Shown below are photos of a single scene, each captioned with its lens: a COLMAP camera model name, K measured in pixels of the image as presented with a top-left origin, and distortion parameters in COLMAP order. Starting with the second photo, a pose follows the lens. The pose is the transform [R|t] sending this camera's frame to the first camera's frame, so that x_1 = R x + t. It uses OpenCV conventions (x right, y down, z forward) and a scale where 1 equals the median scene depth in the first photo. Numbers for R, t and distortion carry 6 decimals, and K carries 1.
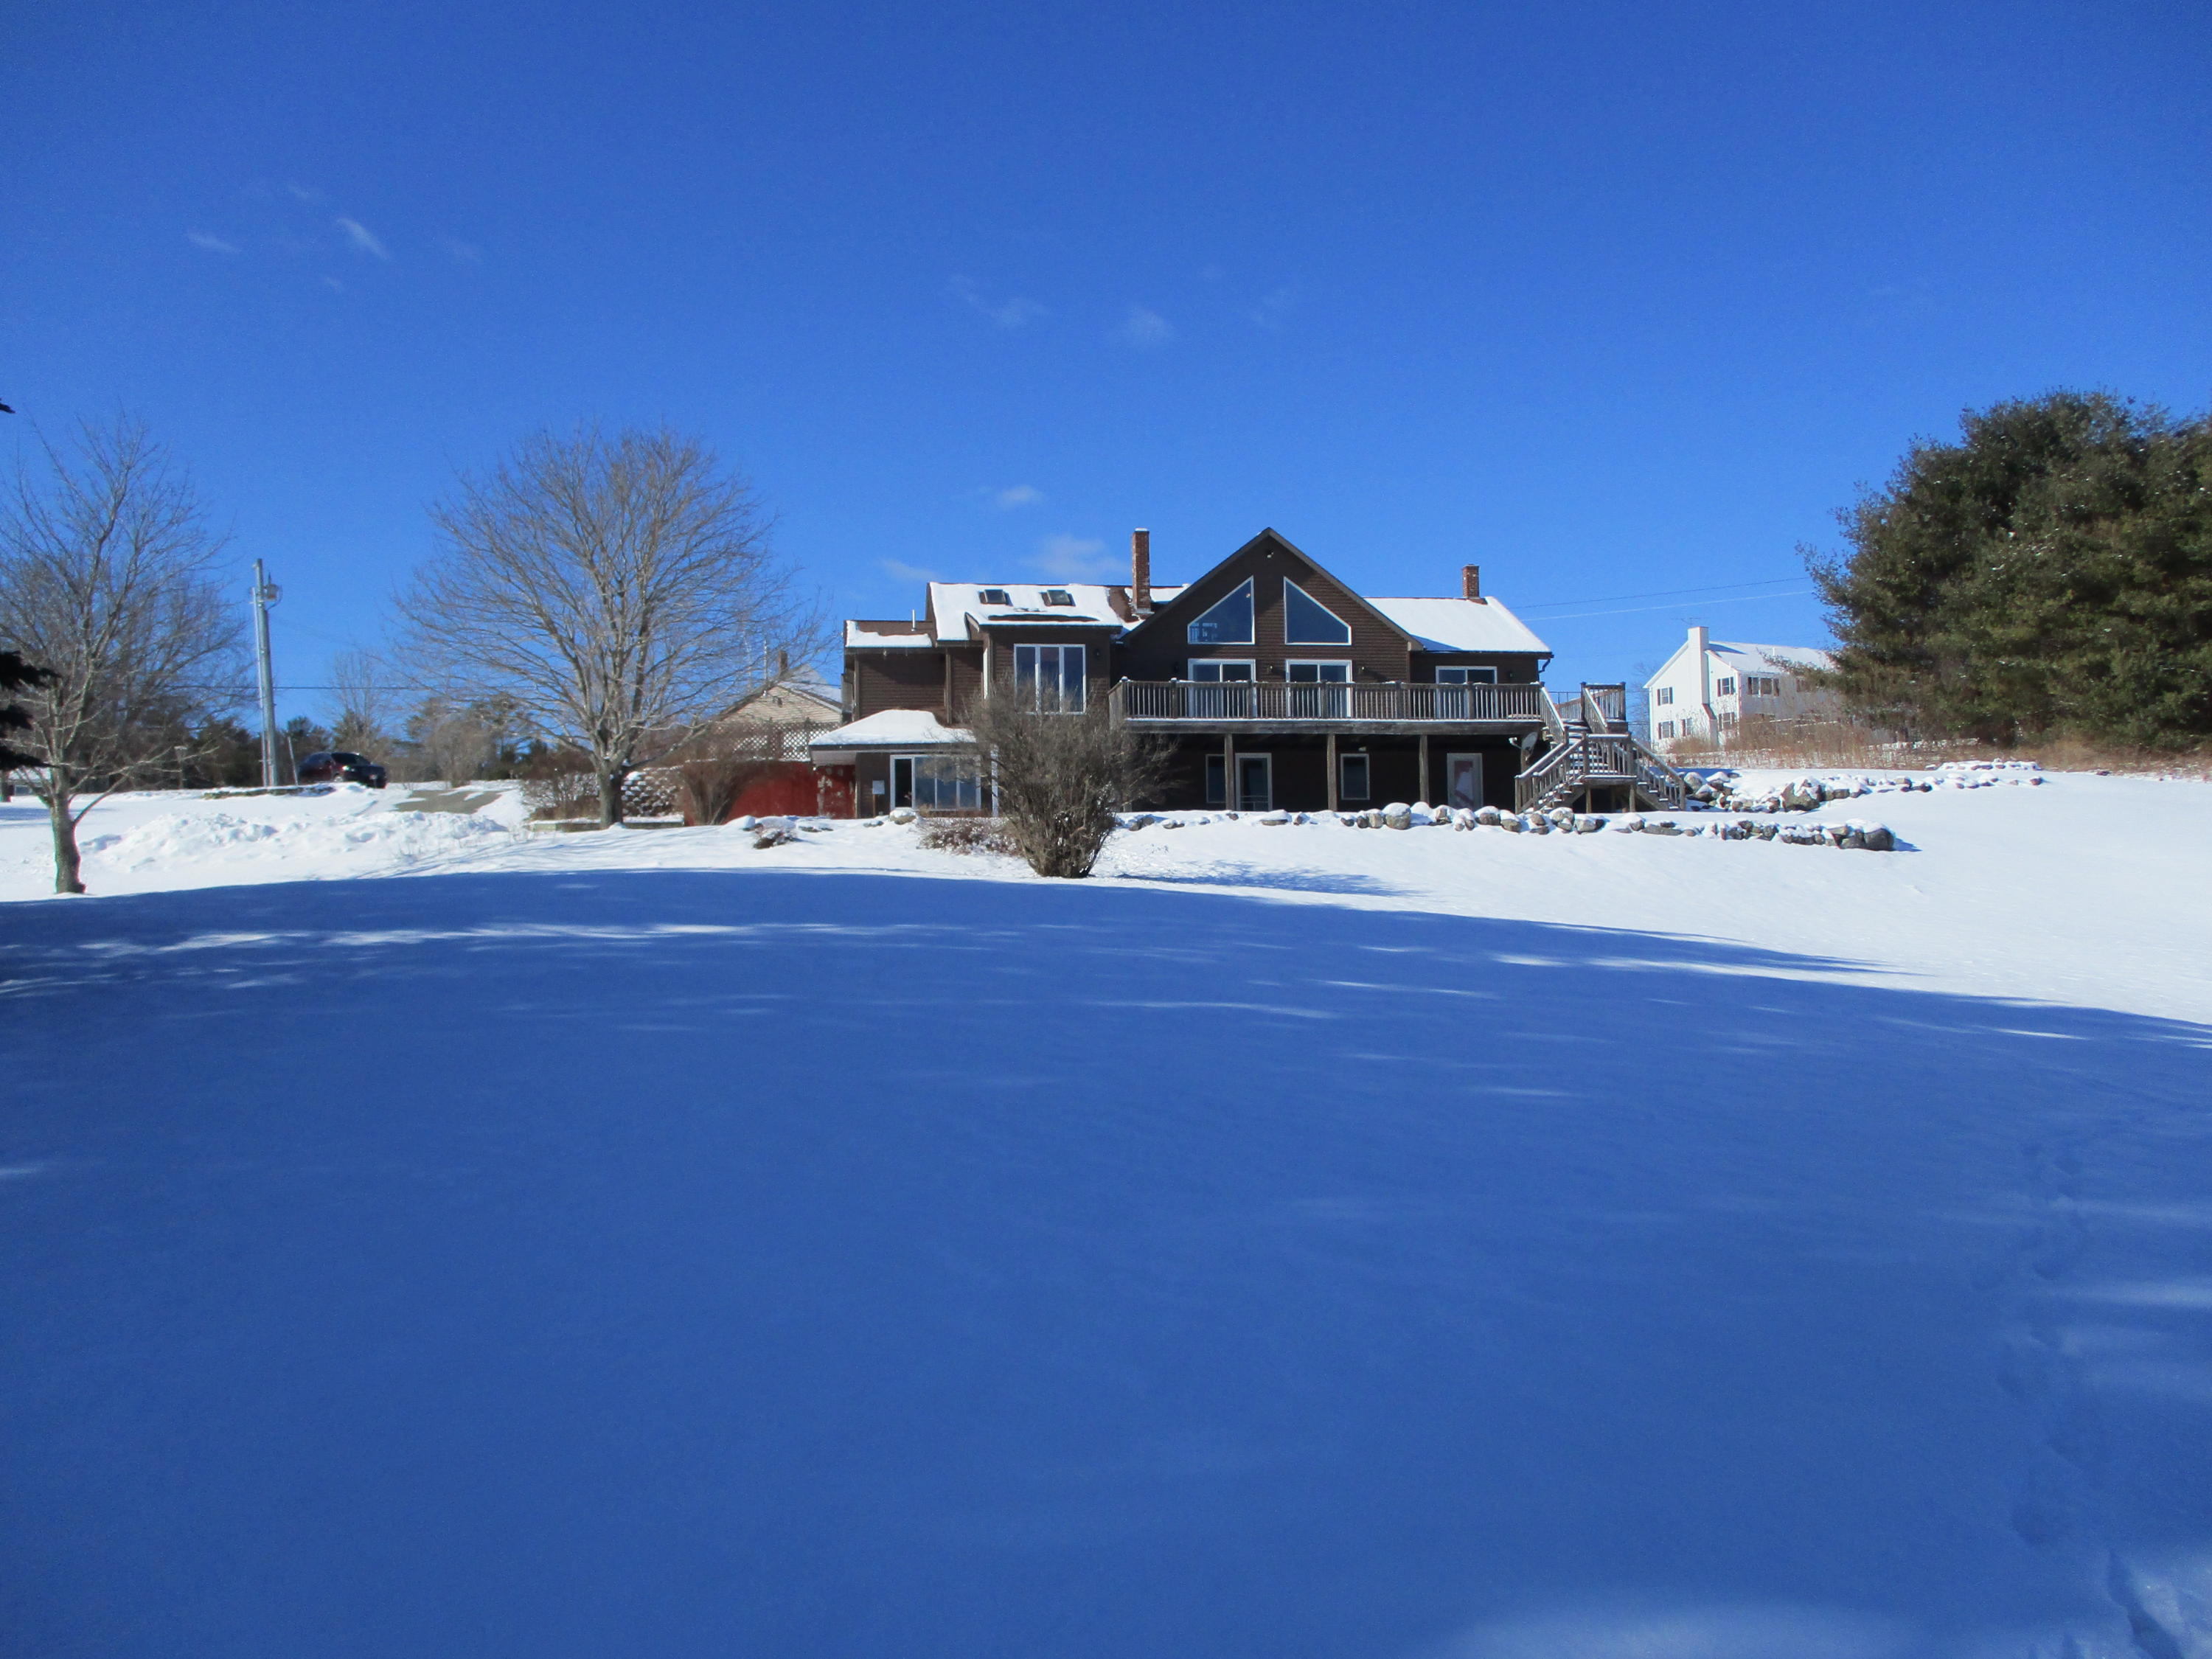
lens RADIAL K [[1895.6, 0, 1142.0], [0, 1895.6, 824.3], [0, 0, 1]] dist [-0.010772, 0.012080]
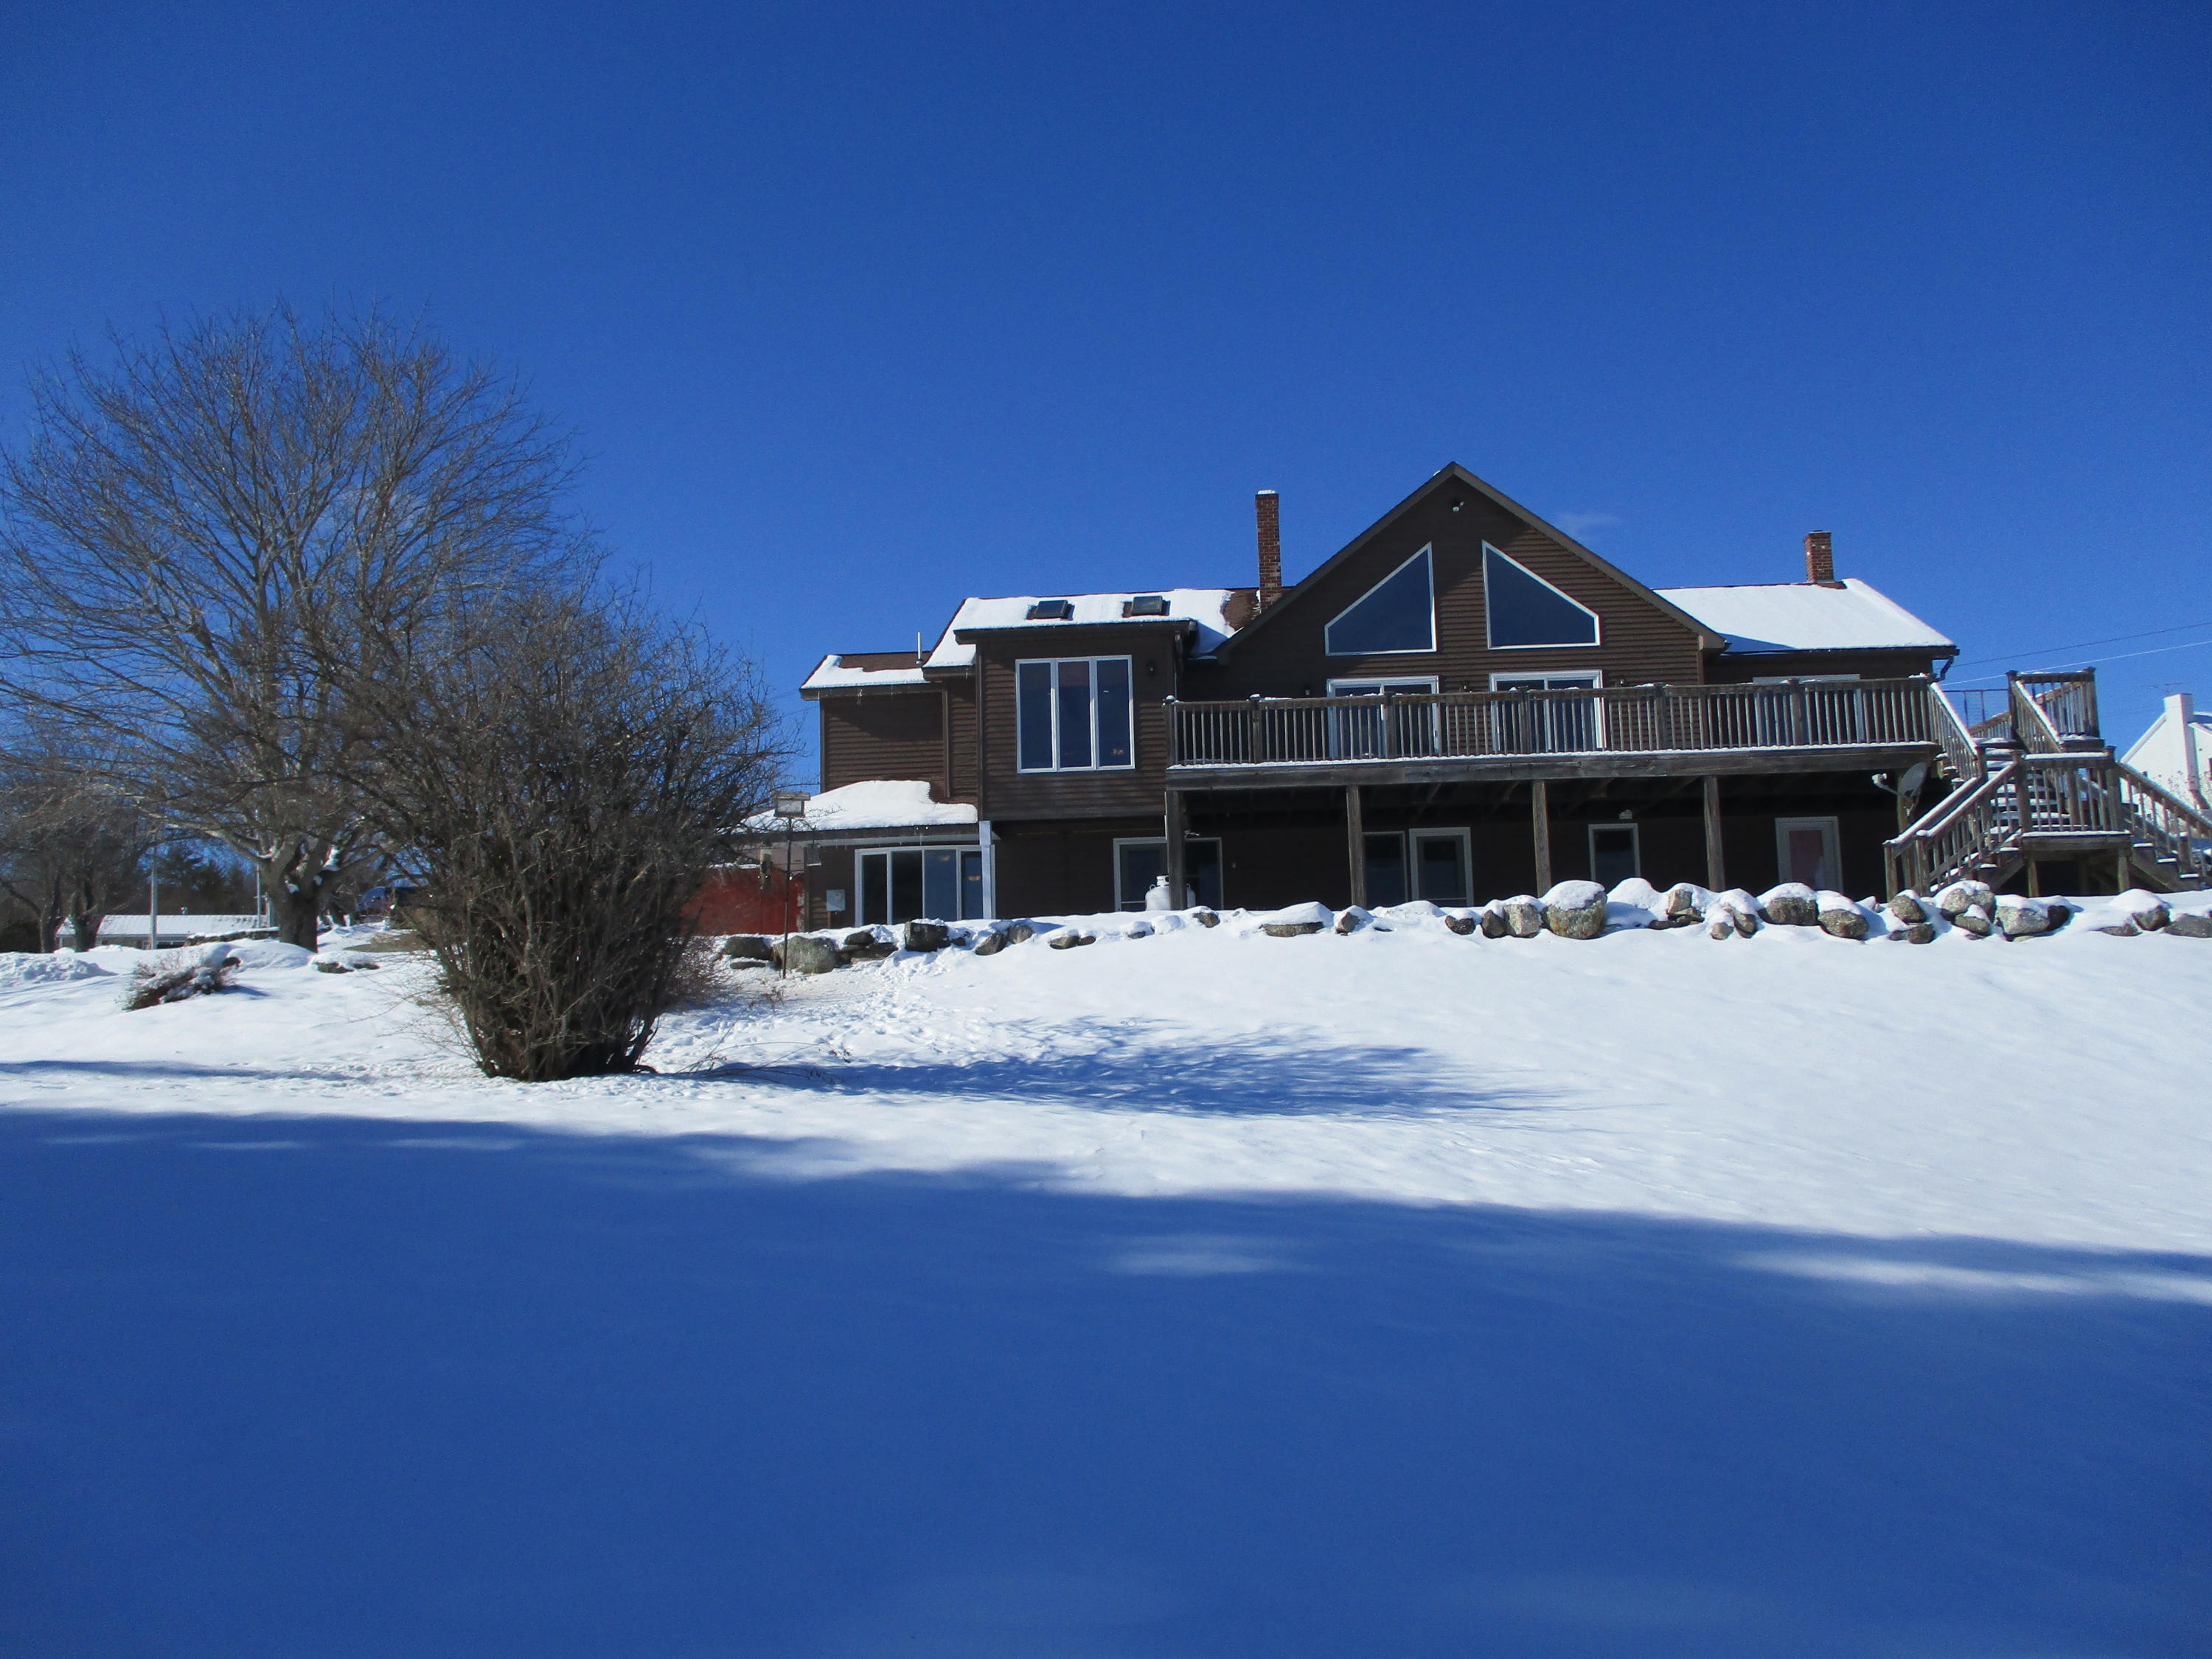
lens RADIAL K [[1895.6, 0, 1142.0], [0, 1895.6, 824.3], [0, 0, 1]] dist [-0.010772, 0.012080]
pose [[0.977025, -0.036520, -0.209972, 0.102007], [0.020975, 0.996903, -0.075789, 0.005874], [0.212089, 0.069644, 0.974766, 0.422388]]
